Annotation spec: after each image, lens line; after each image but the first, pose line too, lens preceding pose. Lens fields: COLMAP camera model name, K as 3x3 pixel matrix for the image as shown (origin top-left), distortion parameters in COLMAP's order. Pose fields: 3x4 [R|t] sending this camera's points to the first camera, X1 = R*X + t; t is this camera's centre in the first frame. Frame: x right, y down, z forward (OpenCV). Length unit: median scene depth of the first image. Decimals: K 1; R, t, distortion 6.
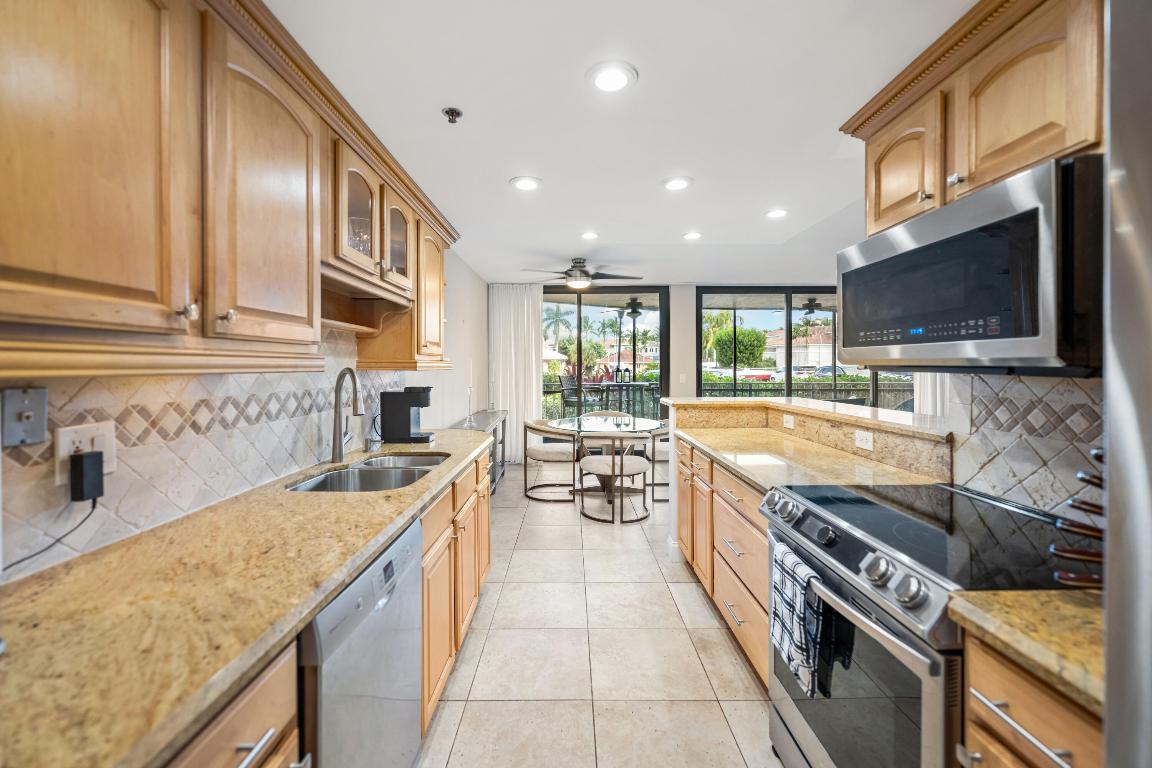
lens RADIAL K [[461.1, 0, 569.5], [0, 461.1, 369.3], [0, 0, 1]] dist [-0.001014, -0.000346]
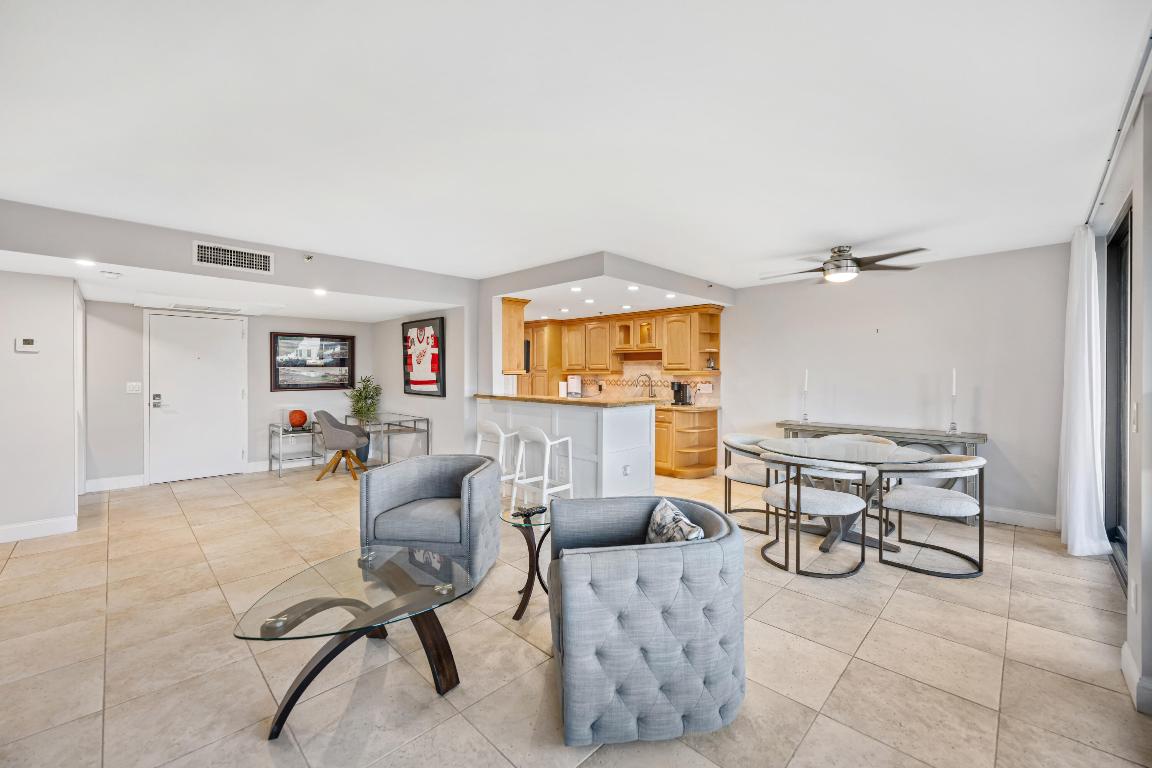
lens RADIAL K [[458.9, 0, 566.2], [0, 458.9, 377.7], [0, 0, 1]] dist [0.000157, 0.000036]
pose [[-0.709922, 0.007834, -0.704237, 2.606801], [-0.006810, 0.999815, 0.017987, -0.035853], [0.704247, 0.017566, -0.709737, 3.368864]]
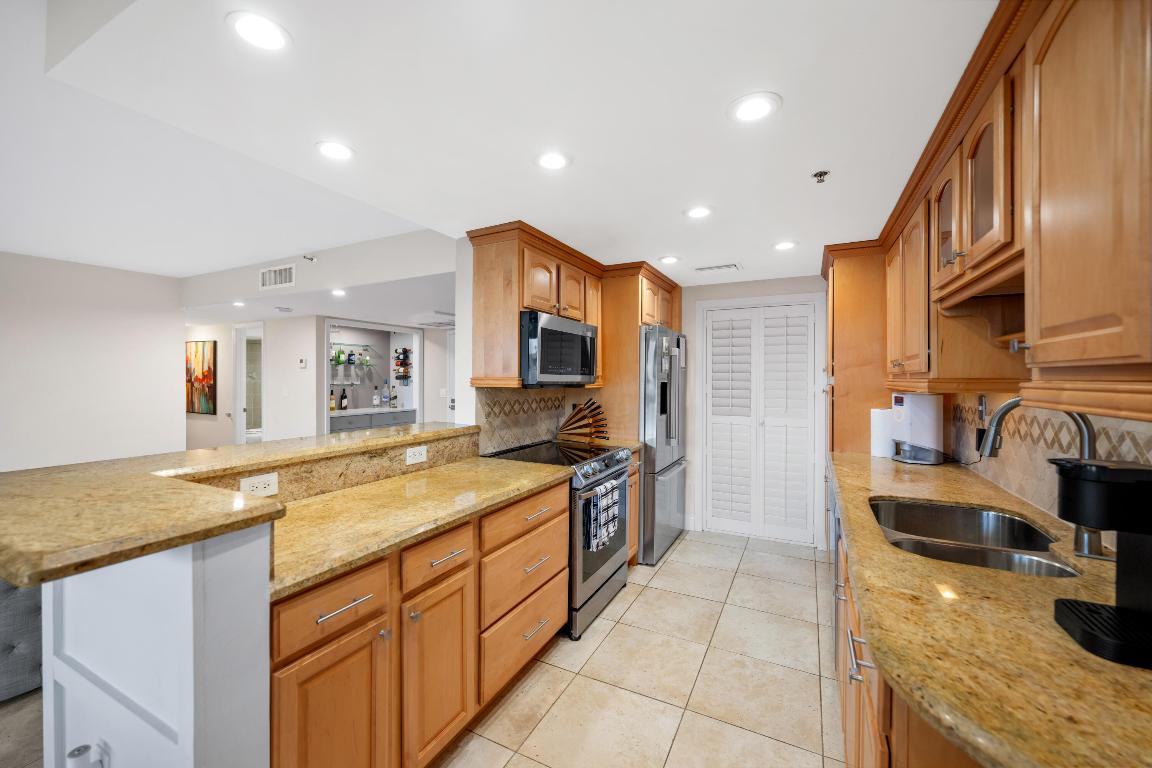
lens RADIAL K [[455.5, 0, 573.7], [0, 455.5, 379.4], [0, 0, 1]] dist [-0.000759, -0.000191]
pose [[-0.890038, -0.000911, 0.455885, -0.201881], [0.003109, 0.999963, 0.008069, -0.036360], [-0.455875, 0.008599, -0.890002, 2.118061]]
